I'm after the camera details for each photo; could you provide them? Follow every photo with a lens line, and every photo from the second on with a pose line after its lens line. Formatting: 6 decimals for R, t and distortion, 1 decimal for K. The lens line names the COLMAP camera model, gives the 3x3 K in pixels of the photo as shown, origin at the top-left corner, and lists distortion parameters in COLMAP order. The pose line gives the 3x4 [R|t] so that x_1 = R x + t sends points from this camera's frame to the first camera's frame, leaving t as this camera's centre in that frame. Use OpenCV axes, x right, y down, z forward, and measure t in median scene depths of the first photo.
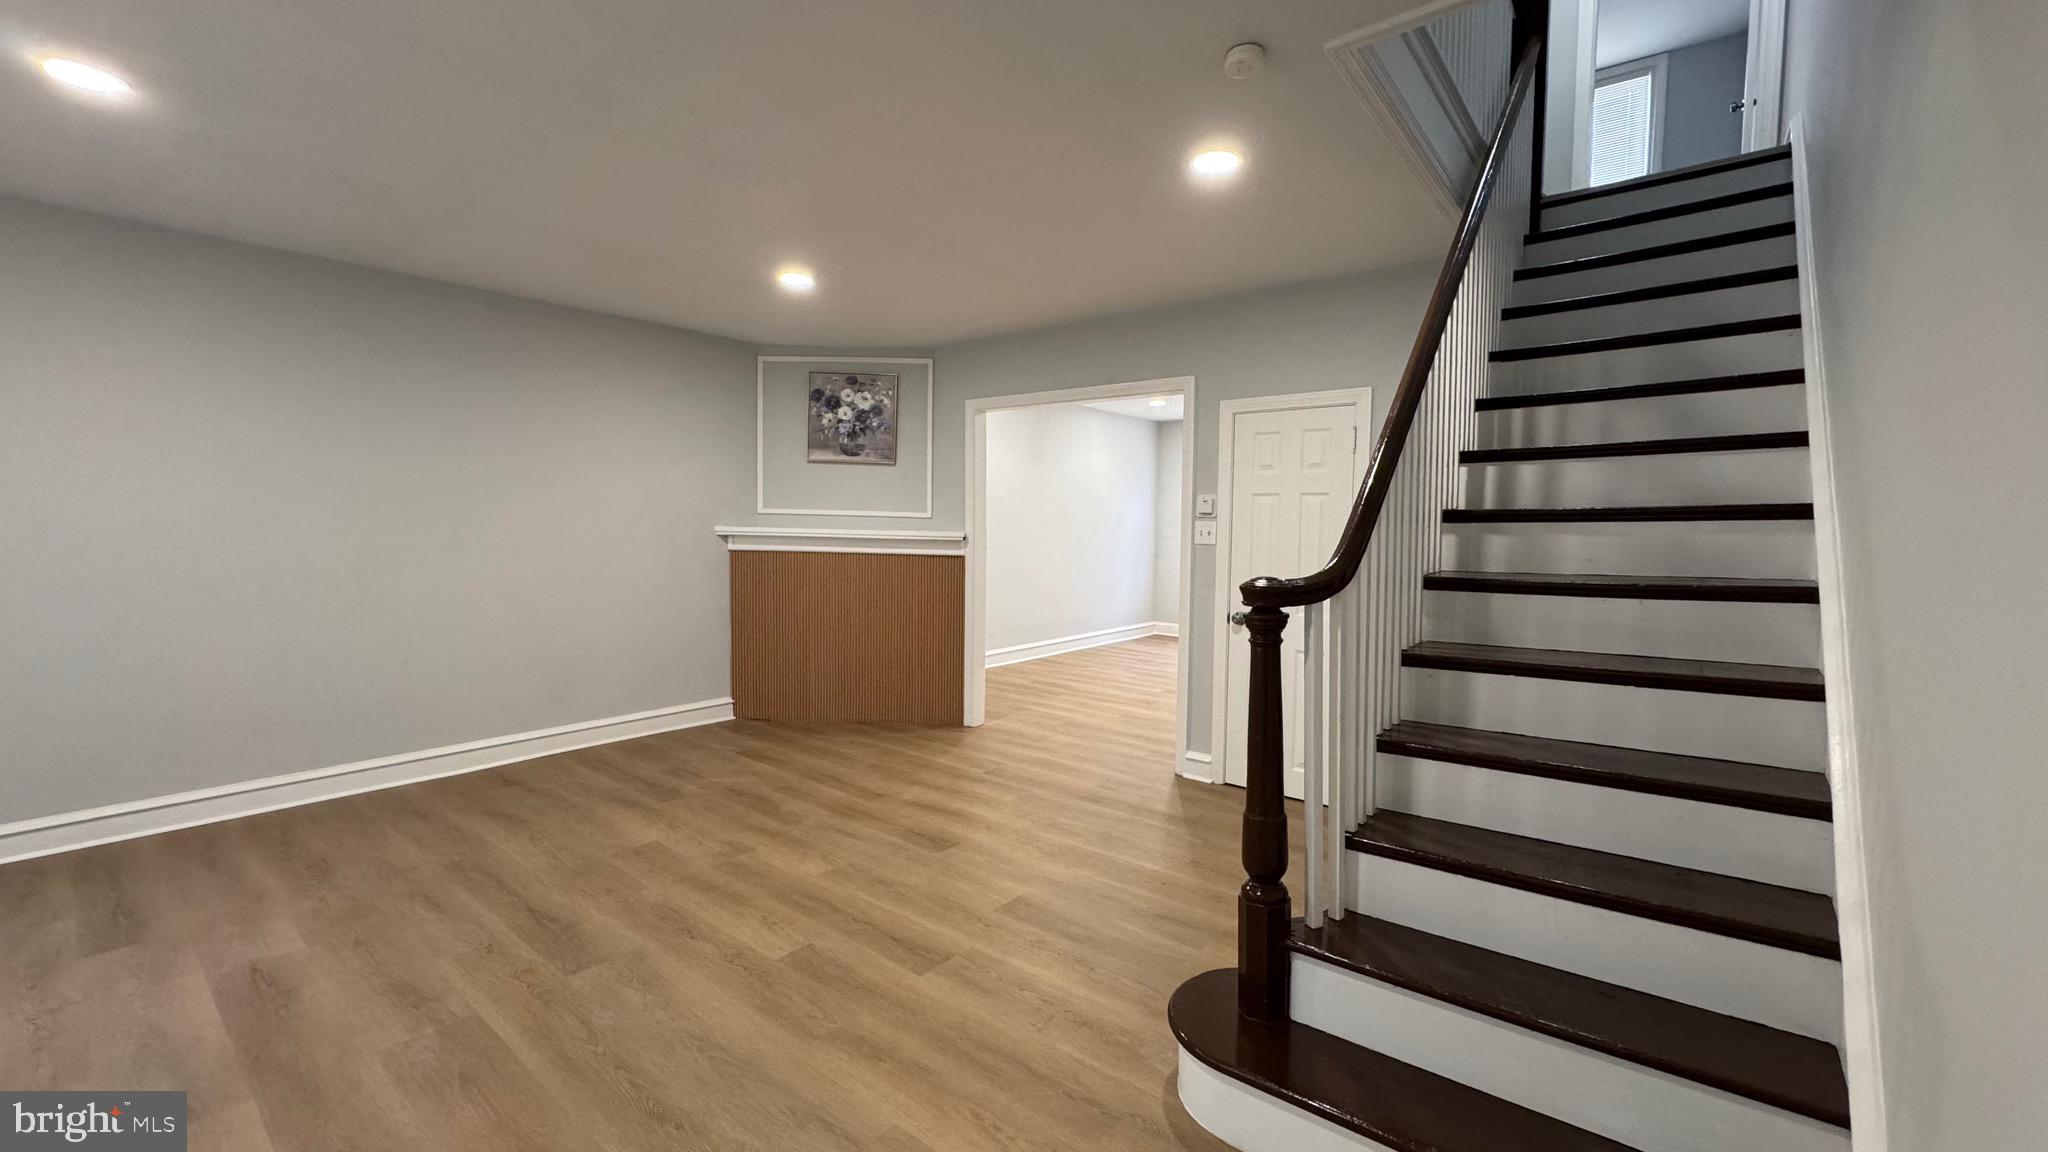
lens RADIAL K [[823.0, 0, 1019.4], [0, 823.0, 577.9], [0, 0, 1]] dist [-0.000418, -0.000221]
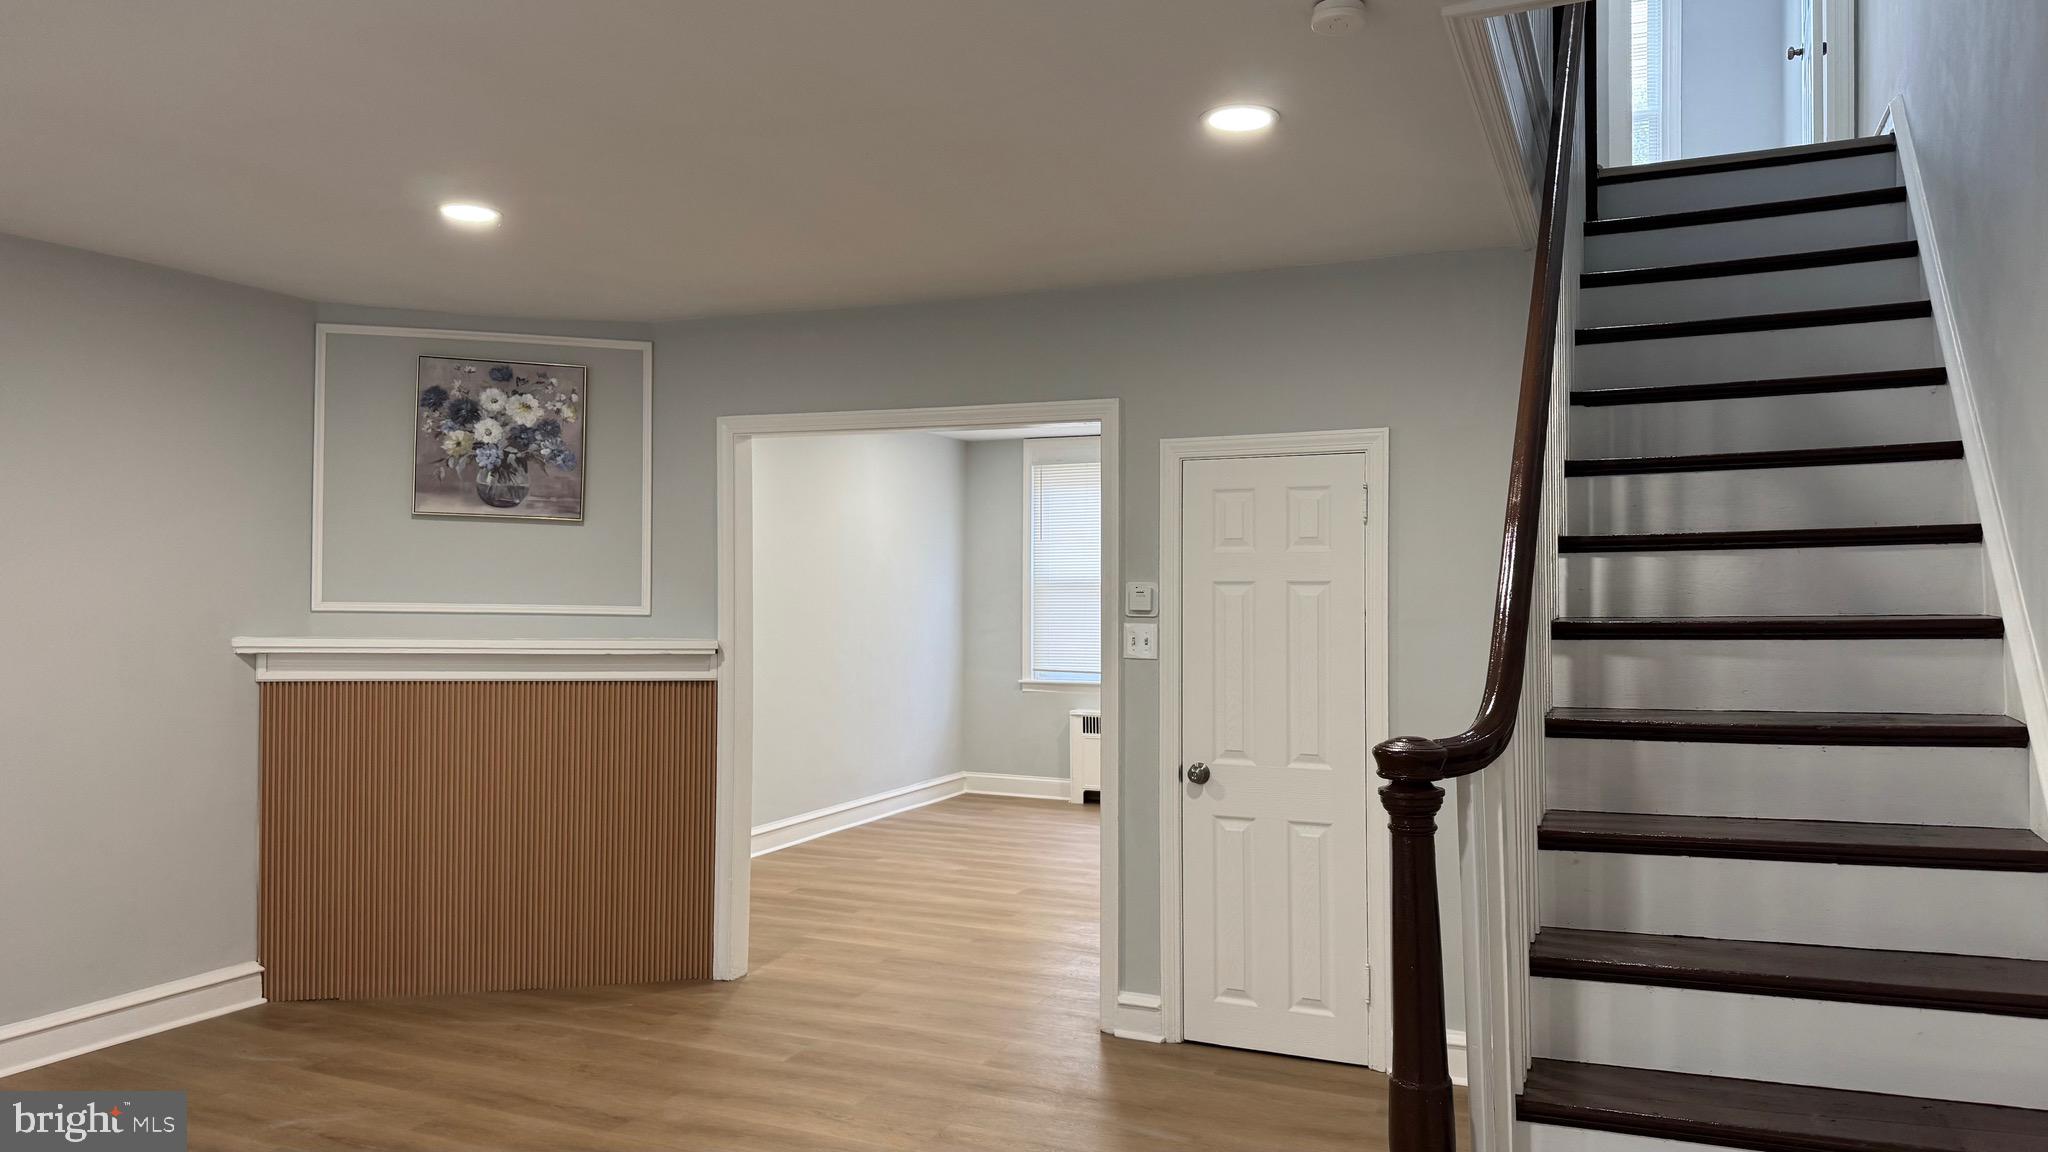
lens RADIAL K [[1405.3, 0, 1077.3], [0, 1405.3, 593.8], [0, 0, 1]] dist [0.072993, -0.107681]
pose [[0.962690, -0.006191, 0.270536, -0.103575], [0.025293, 0.997420, -0.067176, -0.017040], [-0.269422, 0.071513, 0.960363, -0.034607]]
